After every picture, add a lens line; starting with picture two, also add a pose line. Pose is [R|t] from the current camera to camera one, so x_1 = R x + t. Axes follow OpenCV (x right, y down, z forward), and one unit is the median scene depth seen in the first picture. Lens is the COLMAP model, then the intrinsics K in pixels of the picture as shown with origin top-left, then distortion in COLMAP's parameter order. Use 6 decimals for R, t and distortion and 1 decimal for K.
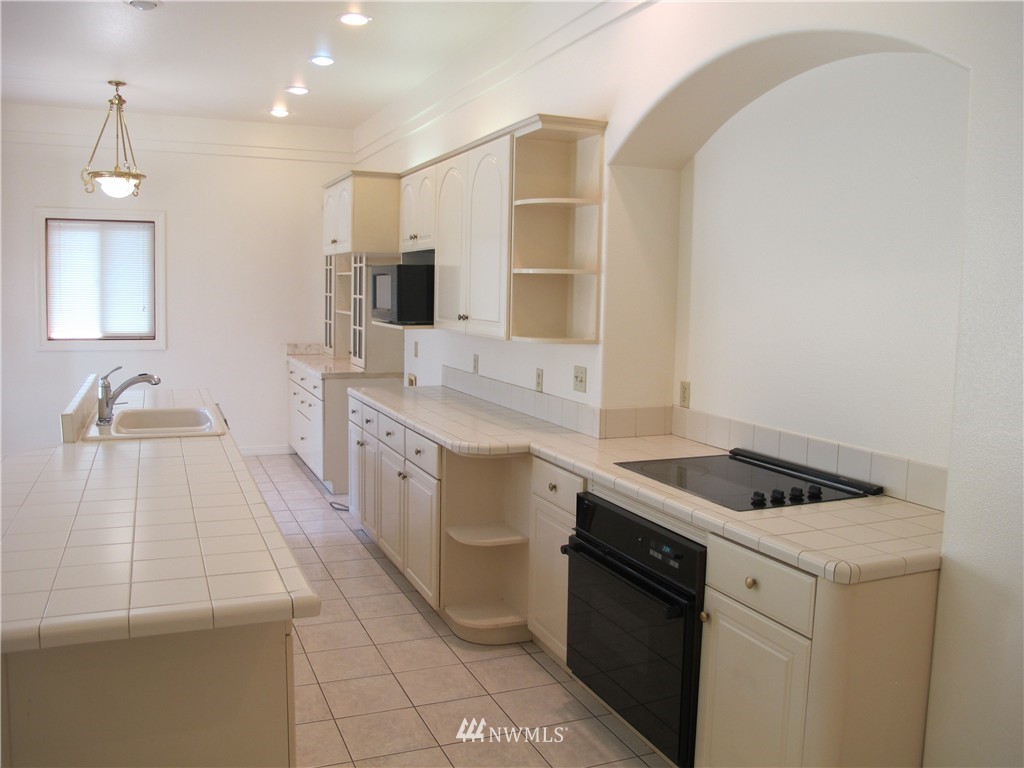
lens RADIAL K [[860.0, 0, 516.8], [0, 860.0, 367.3], [0, 0, 1]] dist [-0.147170, 0.111313]
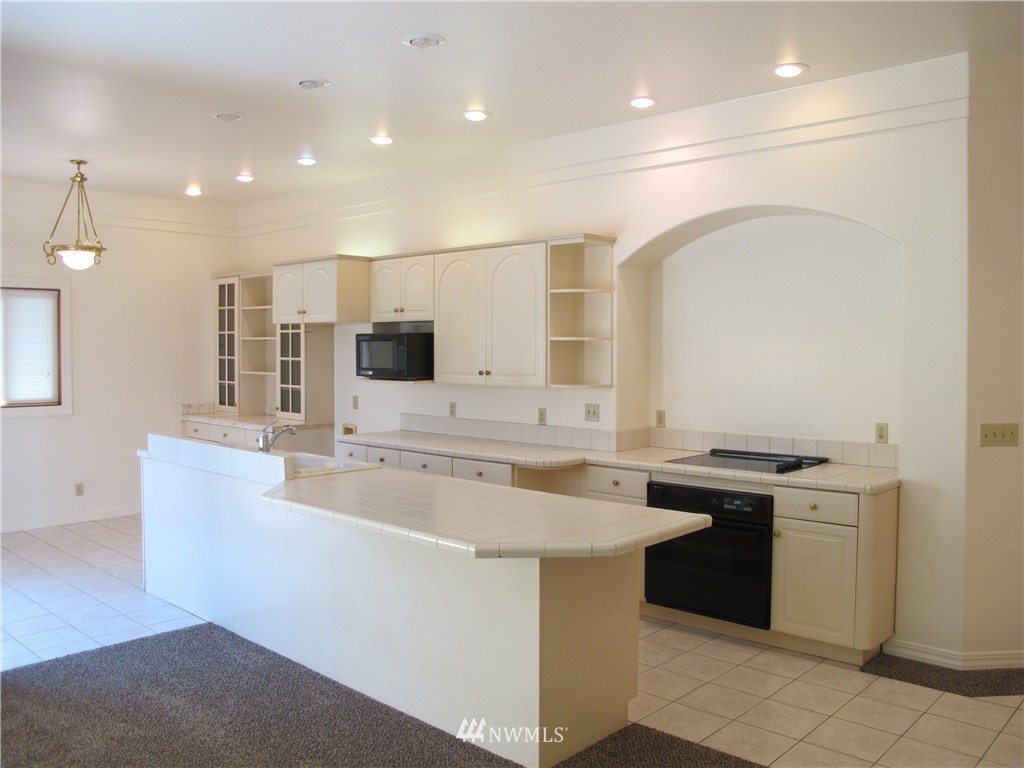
lens RADIAL K [[860.0, 0, 516.8], [0, 860.0, 367.3], [0, 0, 1]] dist [-0.147170, 0.111313]
pose [[0.913908, -0.028995, 0.404885, -0.629746], [0.053932, 0.997276, -0.050316, 0.003704], [-0.402323, 0.067821, 0.912982, -0.272654]]
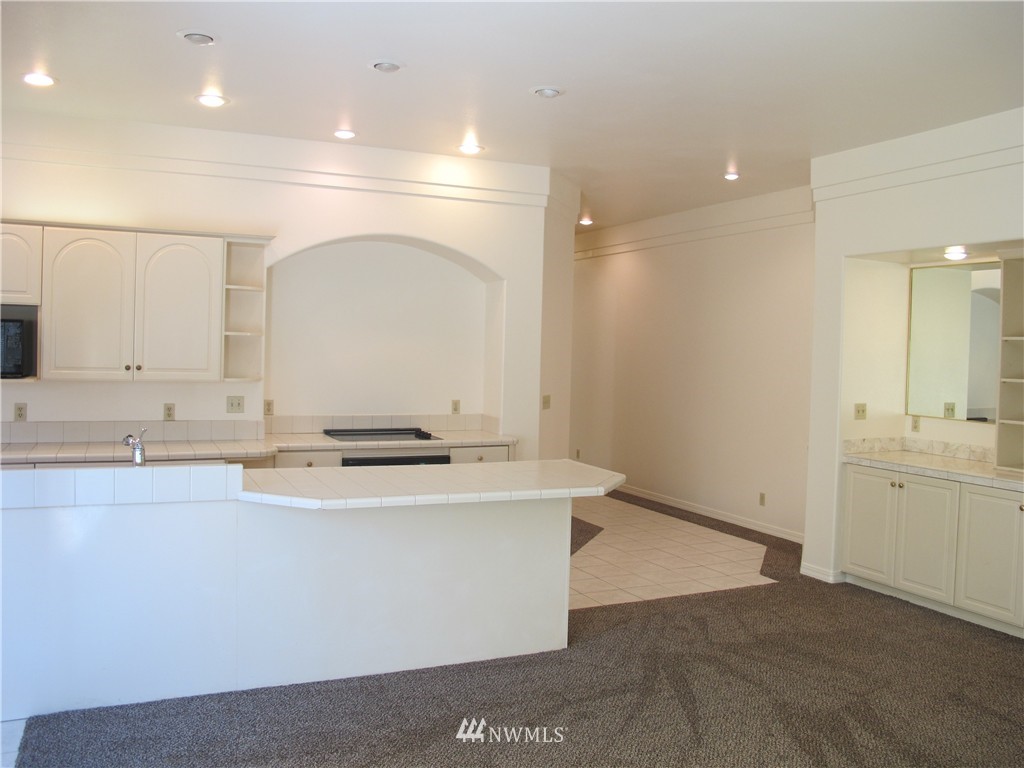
lens RADIAL K [[860.0, 0, 516.8], [0, 860.0, 367.3], [0, 0, 1]] dist [-0.147170, 0.111313]
pose [[-0.034063, -0.041297, 0.998566, -1.437713], [0.063957, 0.997008, 0.043415, -0.085021], [-0.997371, 0.065344, -0.031320, 0.556327]]
